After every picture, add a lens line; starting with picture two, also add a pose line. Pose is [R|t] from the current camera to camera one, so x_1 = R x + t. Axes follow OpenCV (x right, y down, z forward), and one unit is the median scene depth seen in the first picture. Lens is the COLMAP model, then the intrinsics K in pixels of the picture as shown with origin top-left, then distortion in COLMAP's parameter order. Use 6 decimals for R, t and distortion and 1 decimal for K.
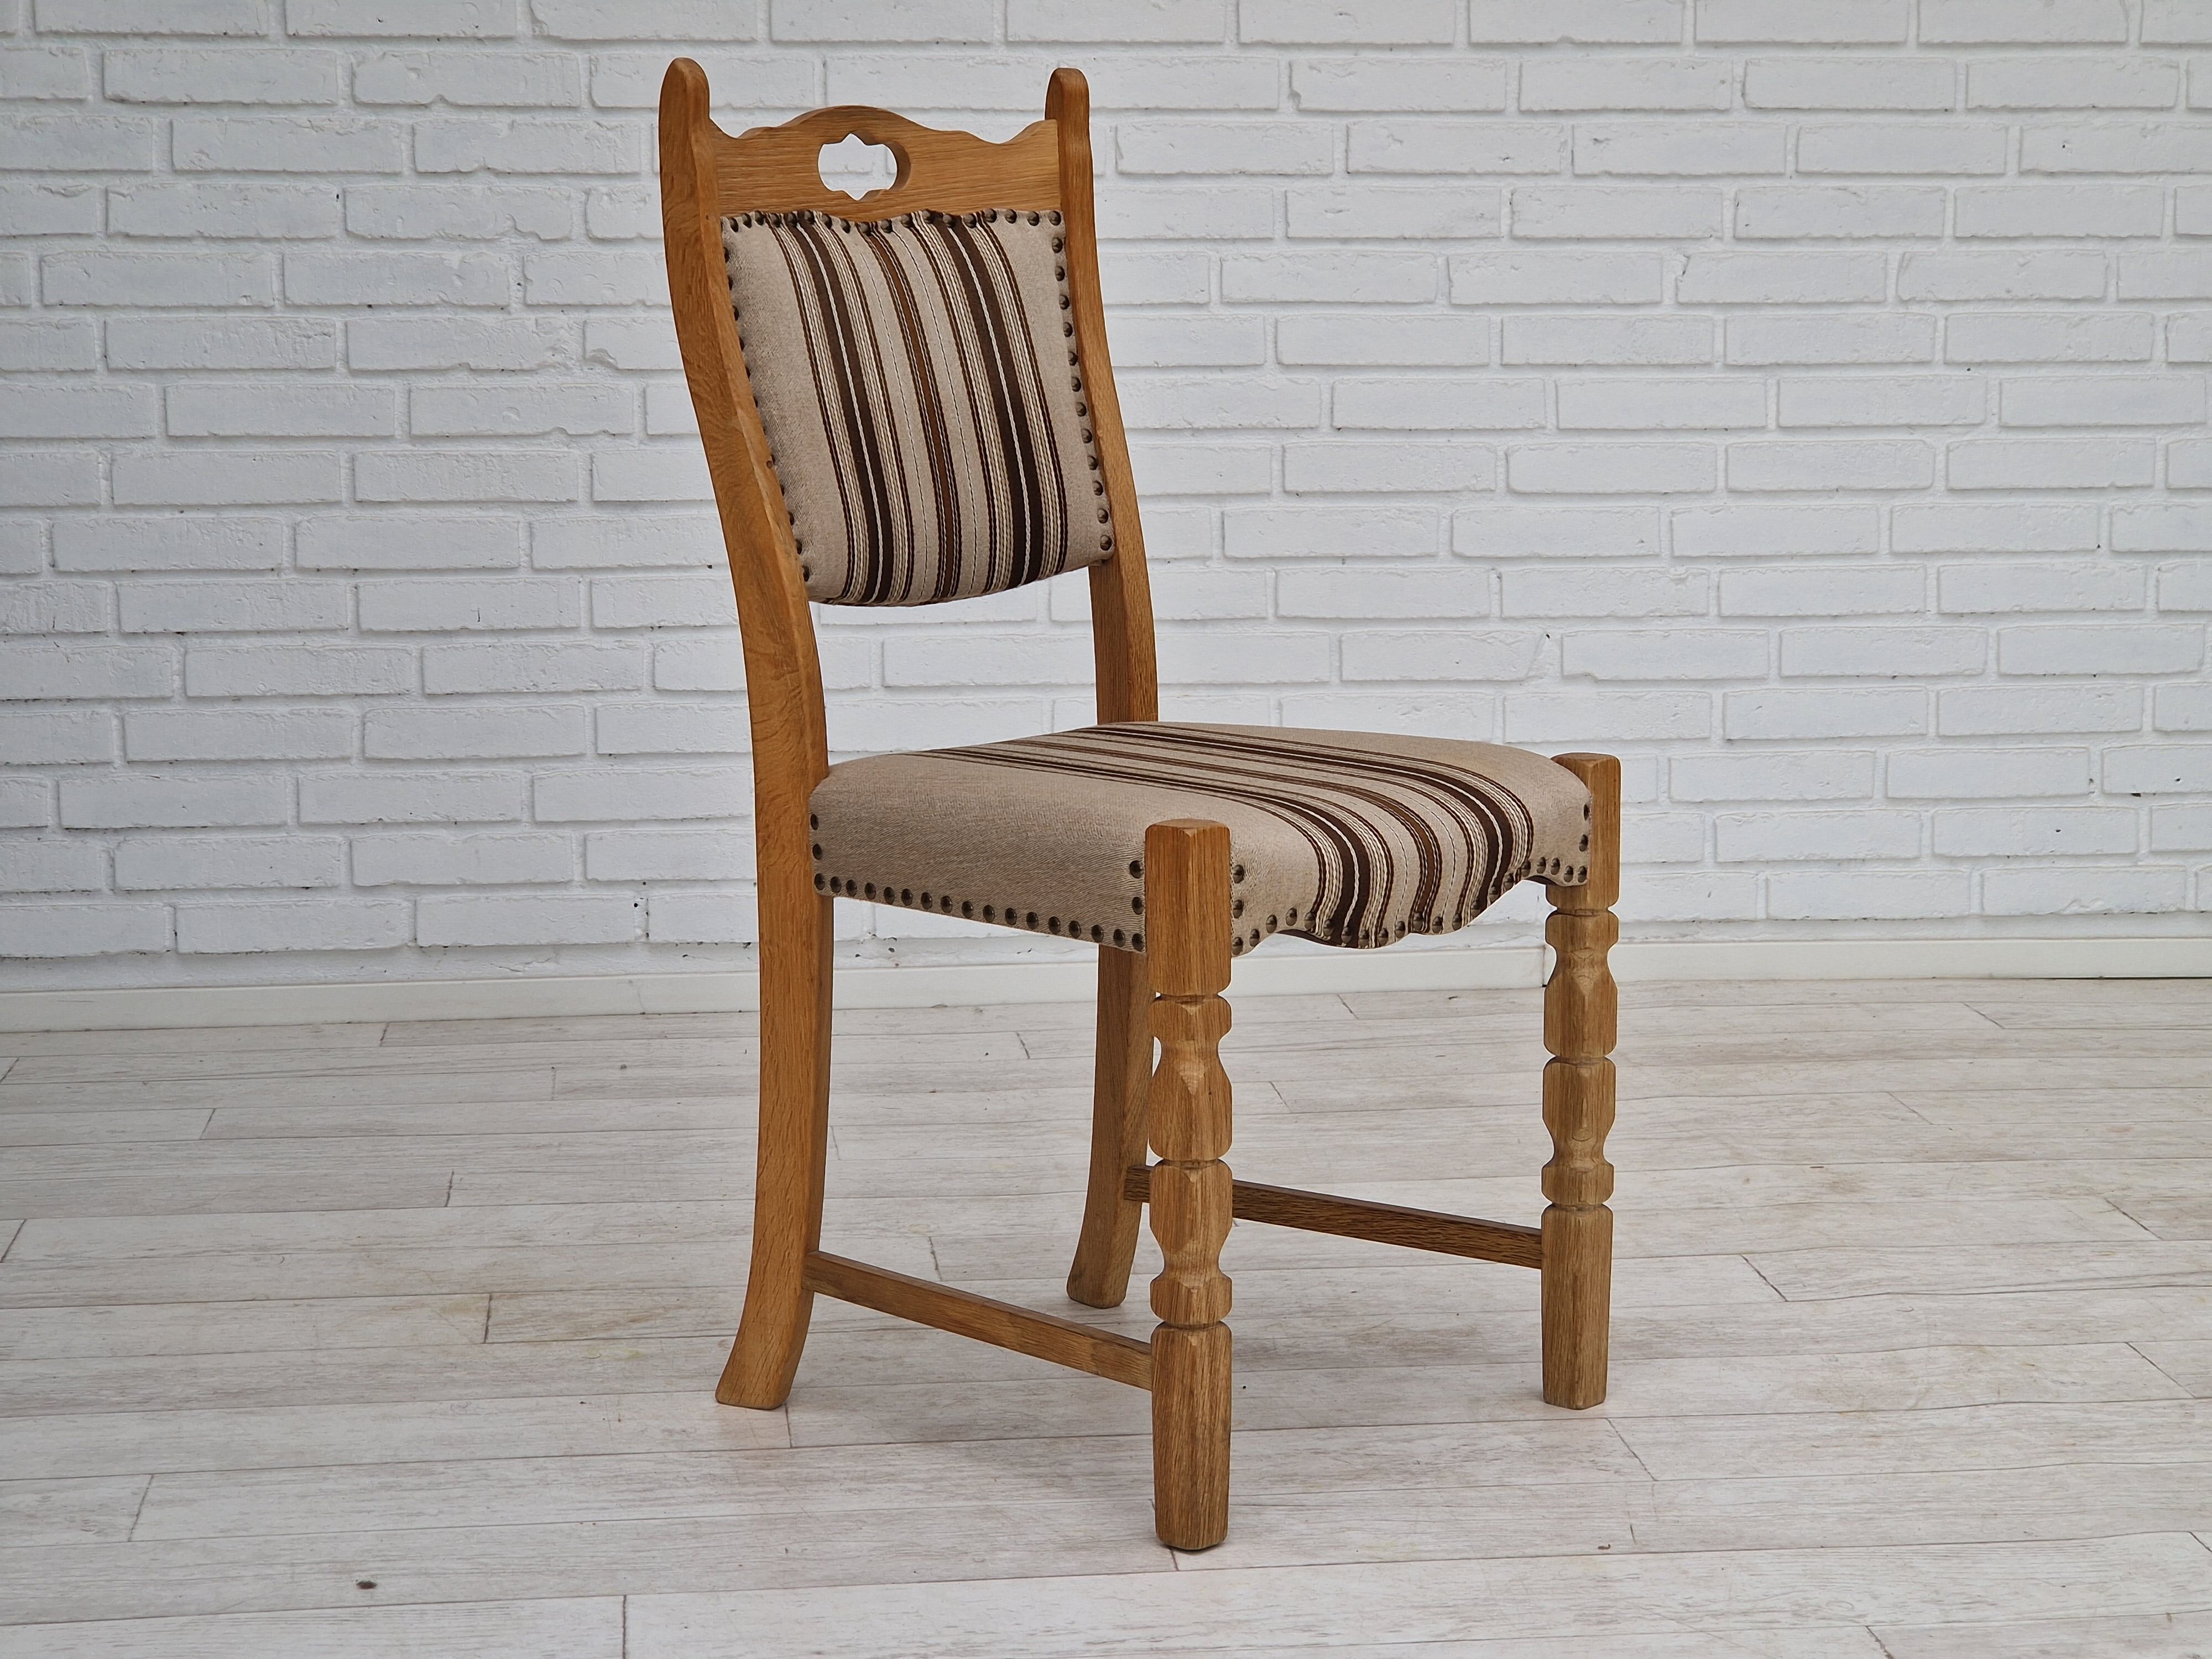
lens RADIAL K [[4231.6, 0, 1218.1], [0, 4231.6, 760.4], [0, 0, 1]] dist [0.053628, 0.146440]
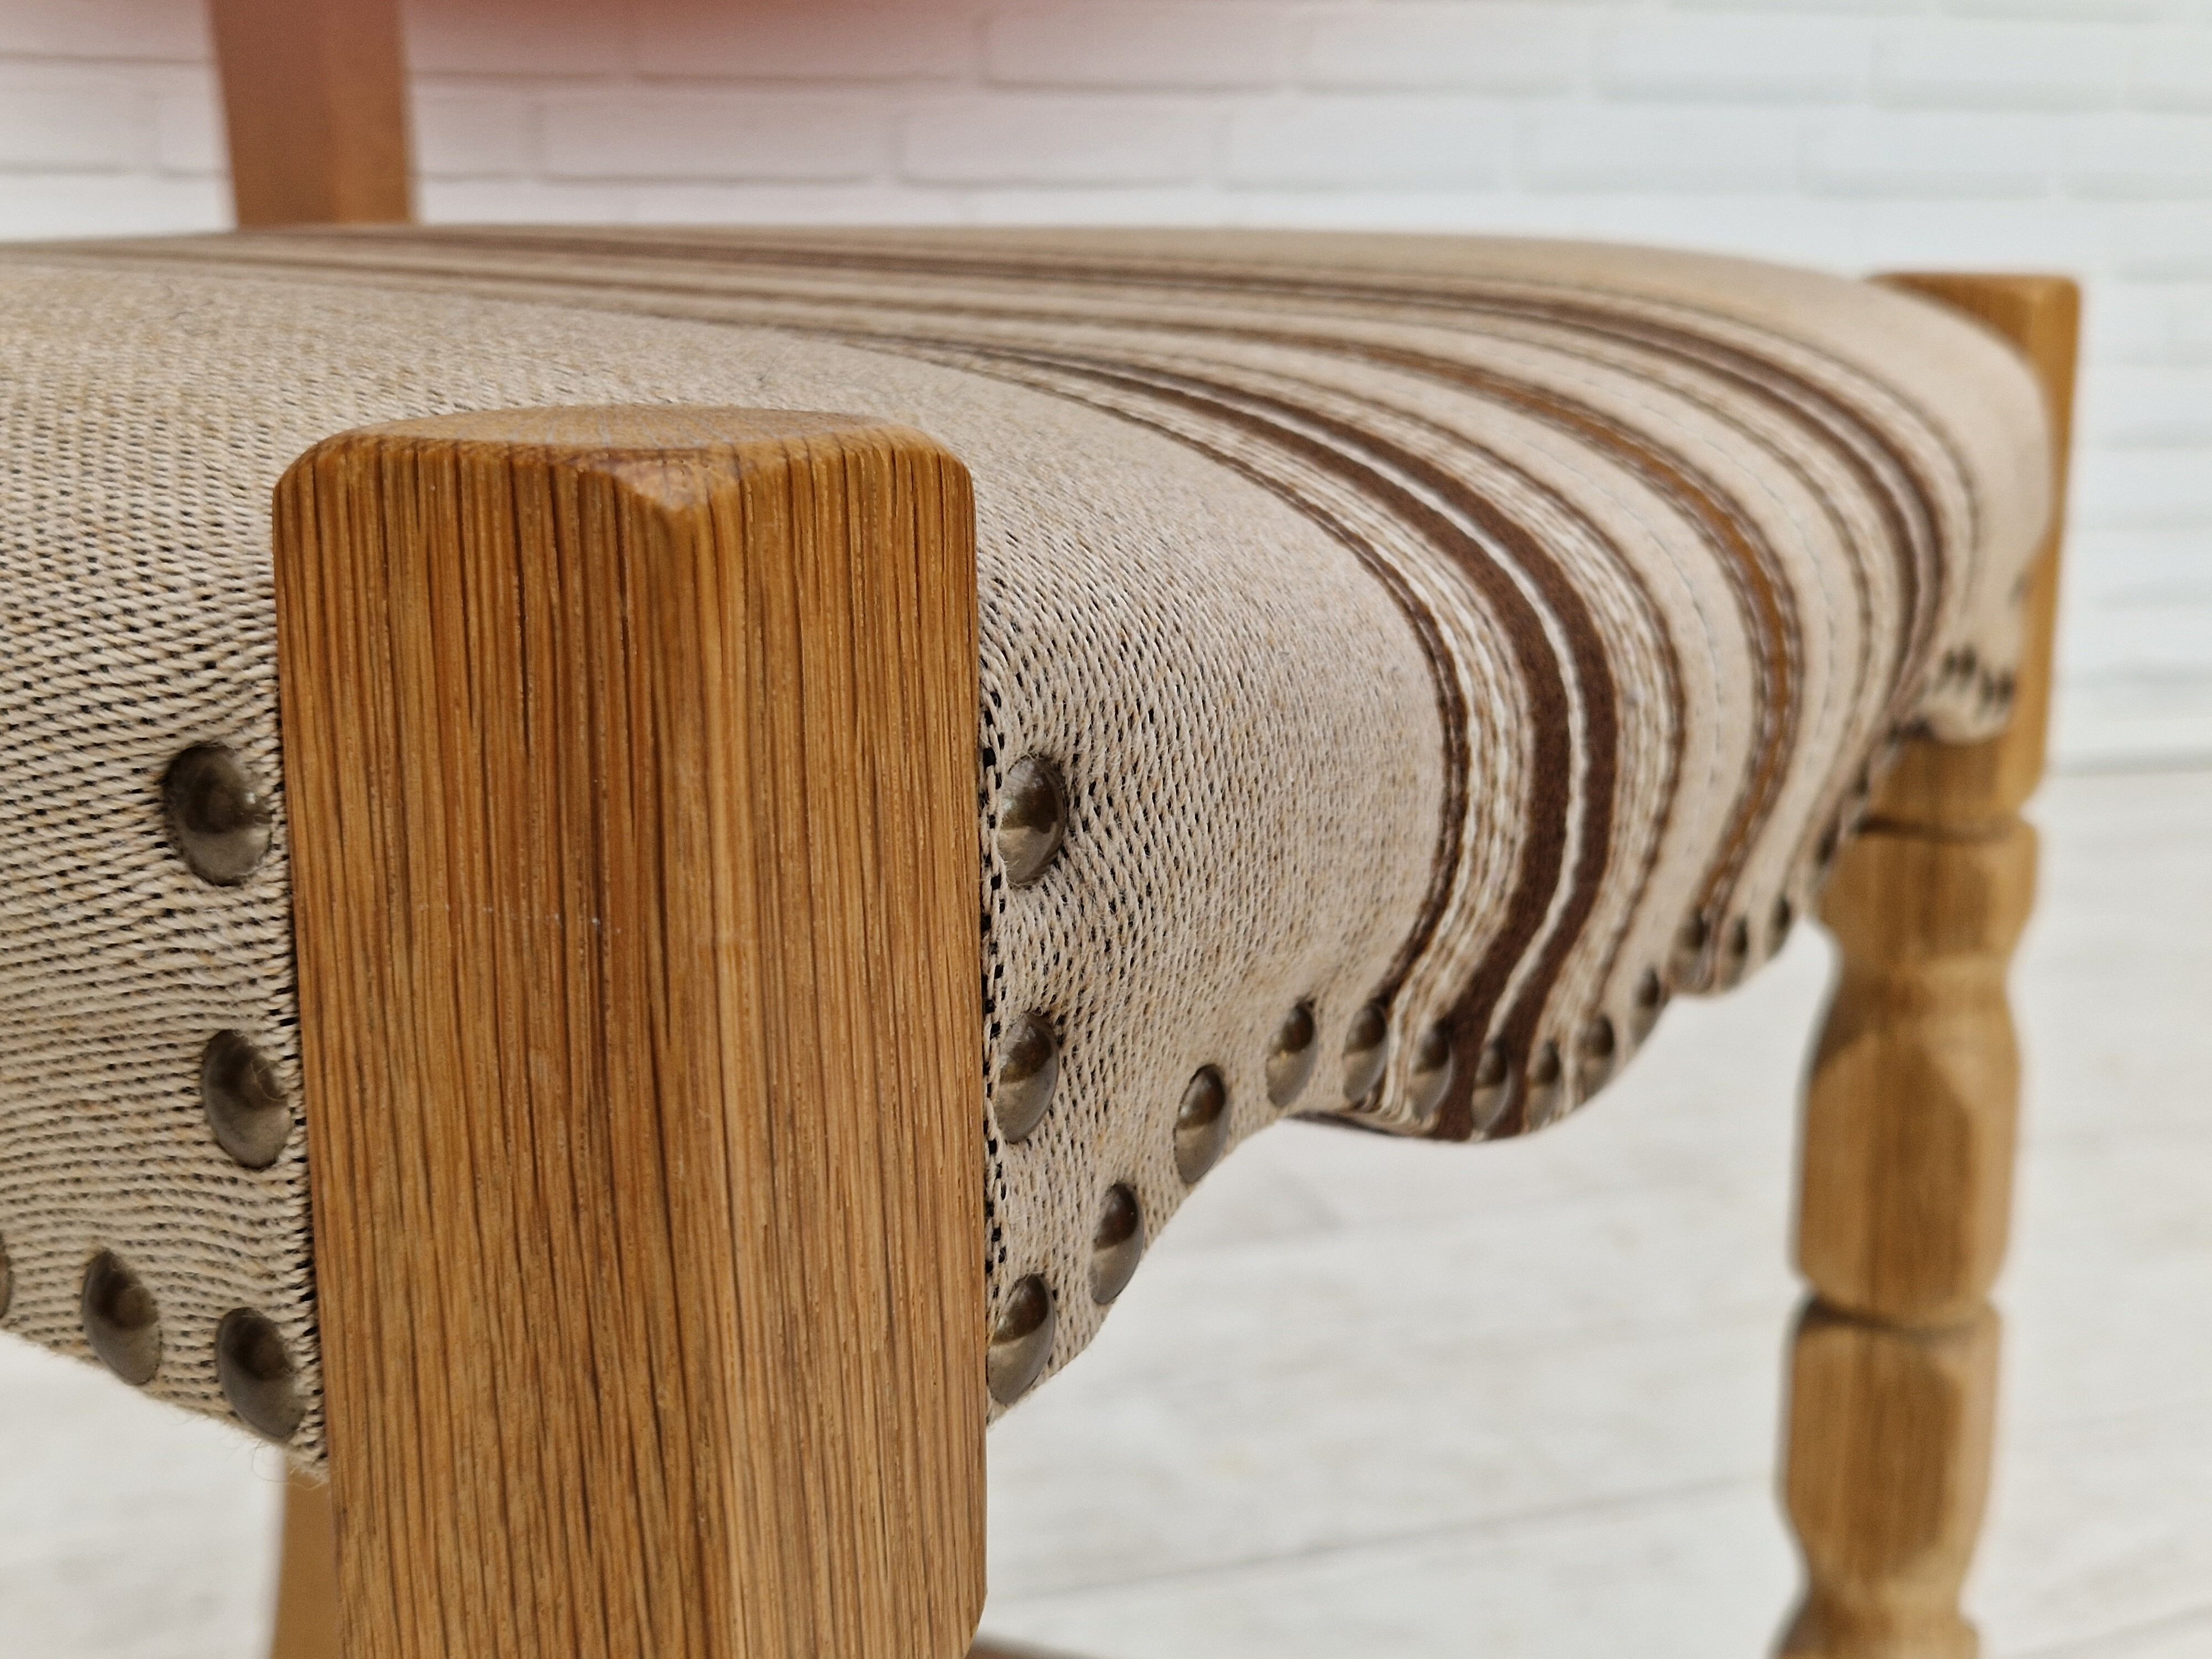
lens RADIAL K [[2760.6, 0, 1106.0], [0, 2760.6, 829.5], [0, 0, 1]] dist [0.086984, -0.070598]
pose [[0.976729, -0.043838, 0.209948, -0.010932], [0.025150, 0.995545, 0.090871, 0.019063], [-0.212997, -0.083476, 0.973480, 0.899149]]
